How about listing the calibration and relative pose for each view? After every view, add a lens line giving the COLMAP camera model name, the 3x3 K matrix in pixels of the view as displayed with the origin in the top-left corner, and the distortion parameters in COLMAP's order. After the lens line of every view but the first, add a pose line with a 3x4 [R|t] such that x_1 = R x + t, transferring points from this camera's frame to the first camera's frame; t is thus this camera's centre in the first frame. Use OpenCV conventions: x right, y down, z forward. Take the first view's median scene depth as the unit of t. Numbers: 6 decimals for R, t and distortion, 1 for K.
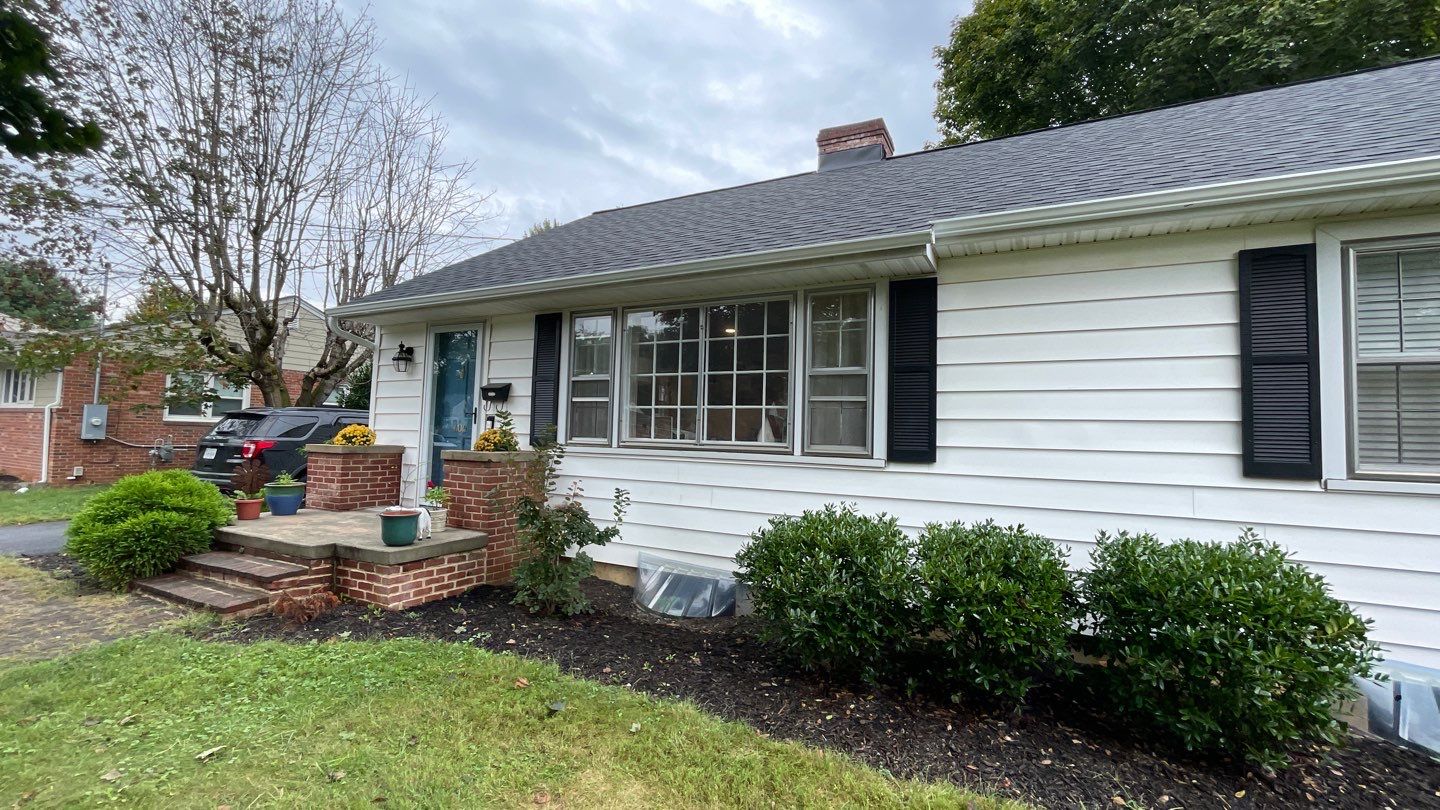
lens RADIAL K [[616.9, 0, 727.2], [0, 616.9, 402.3], [0, 0, 1]] dist [-0.001675, -0.000052]
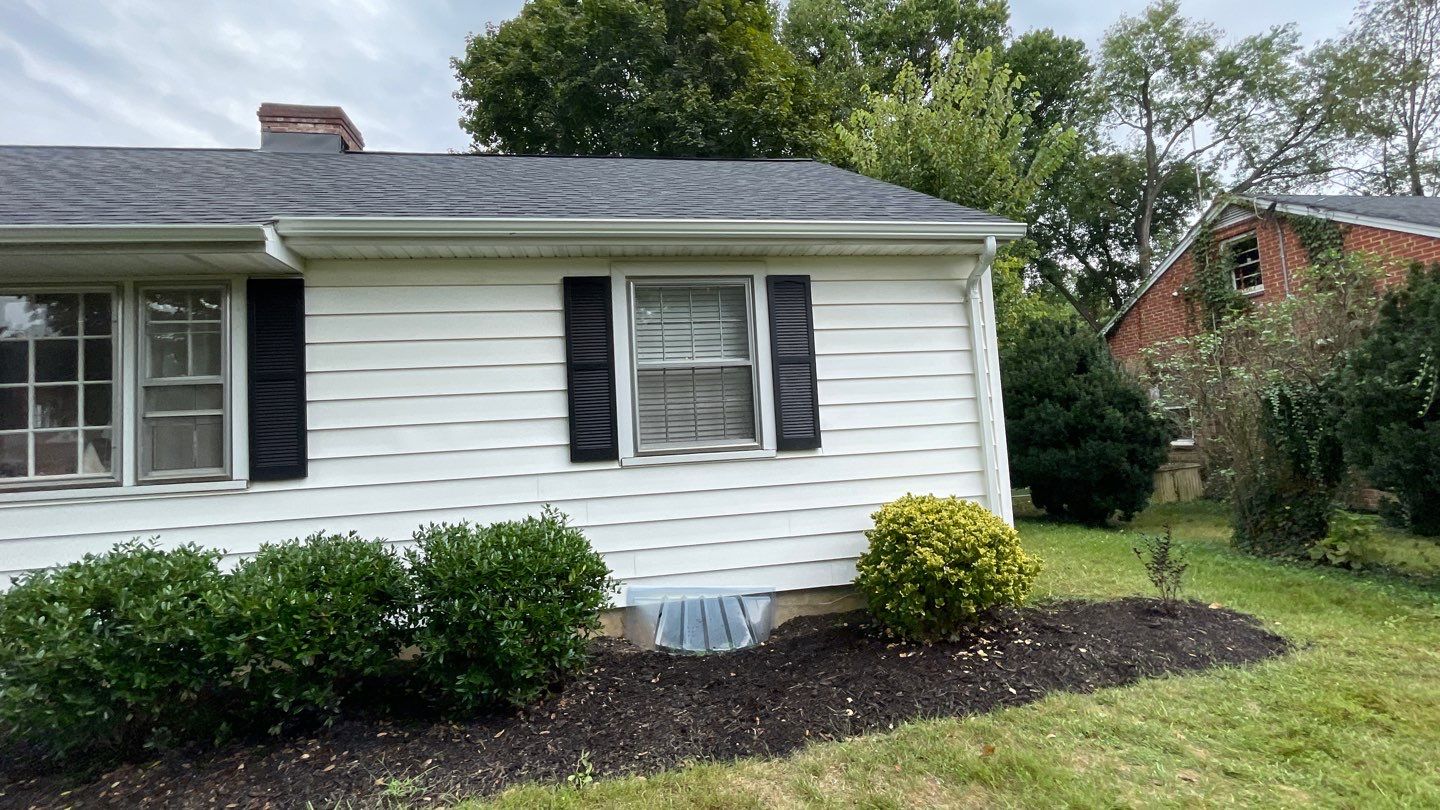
lens RADIAL K [[604.1, 0, 720.0], [0, 604.1, 405.0], [0, 0, 1]] dist [-0.002000, 0.000258]
pose [[0.797030, -0.037913, 0.602748, 0.289862], [0.043986, 0.999021, 0.004674, 0.012159], [-0.602335, 0.022788, 0.797918, -0.109440]]
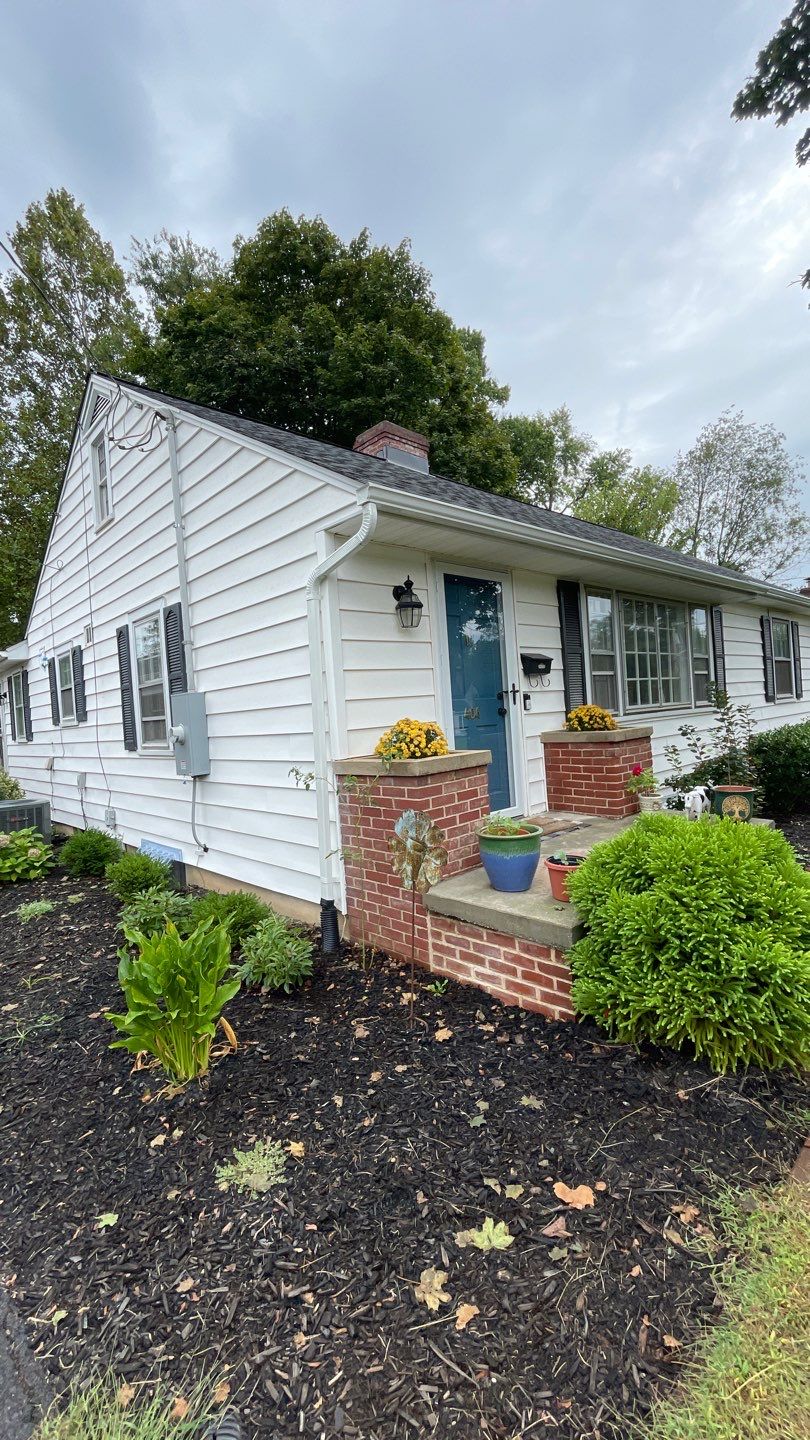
lens RADIAL K [[616.9, 0, 384.6], [0, 616.9, 718.3], [0, 0, 1]] dist [-0.001675, -0.000052]
pose [[0.343706, -0.062708, 0.936981, -1.800443], [0.016235, 0.998016, 0.060838, 0.003314], [-0.938937, -0.005698, 0.344042, 1.325367]]
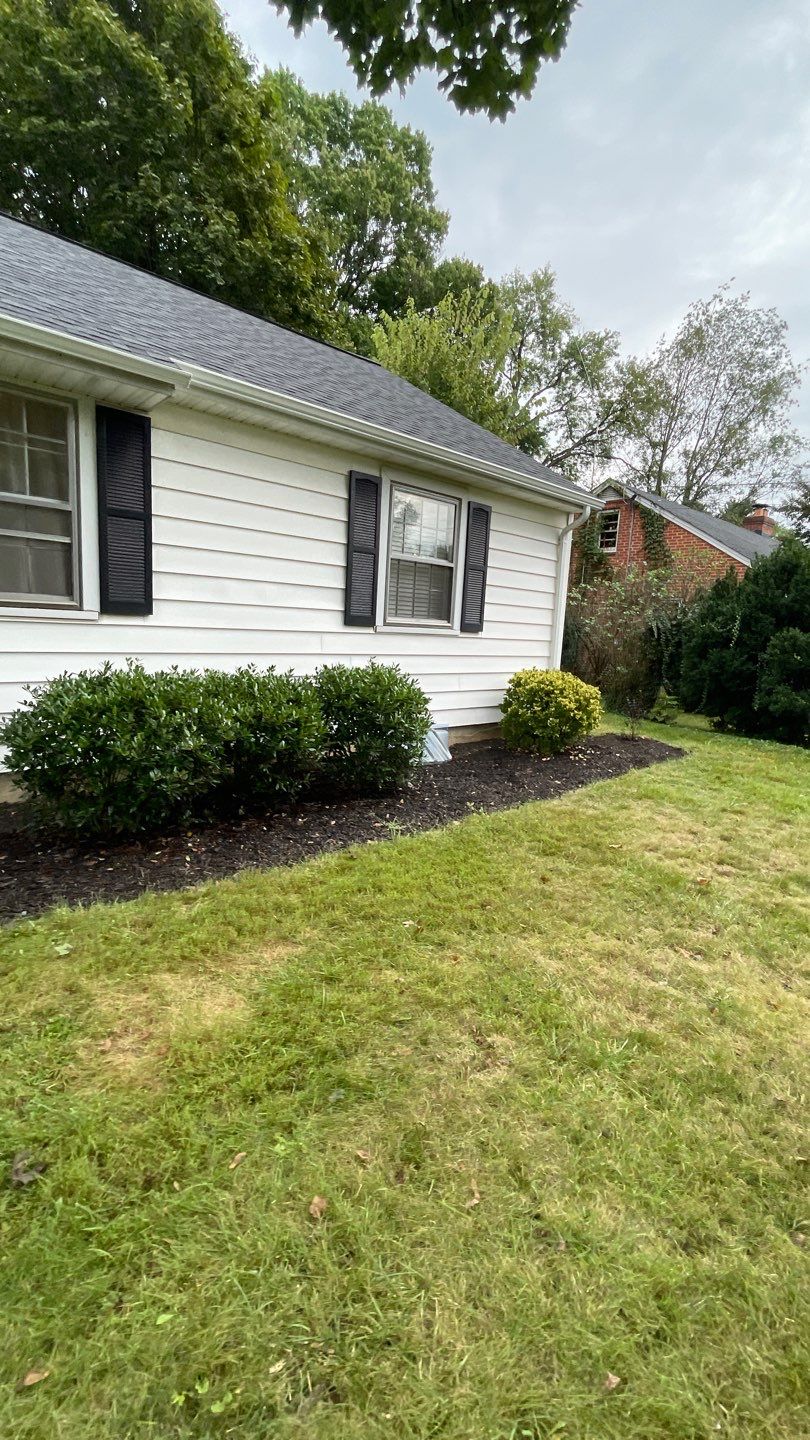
lens RADIAL K [[612.7, 0, 385.8], [0, 612.7, 716.3], [0, 0, 1]] dist [-0.003215, -0.000694]
pose [[0.376503, -0.152223, 0.913824, -0.465310], [-0.104175, 0.973195, 0.205034, 0.013839], [-0.920539, -0.172394, 0.350553, 0.261575]]
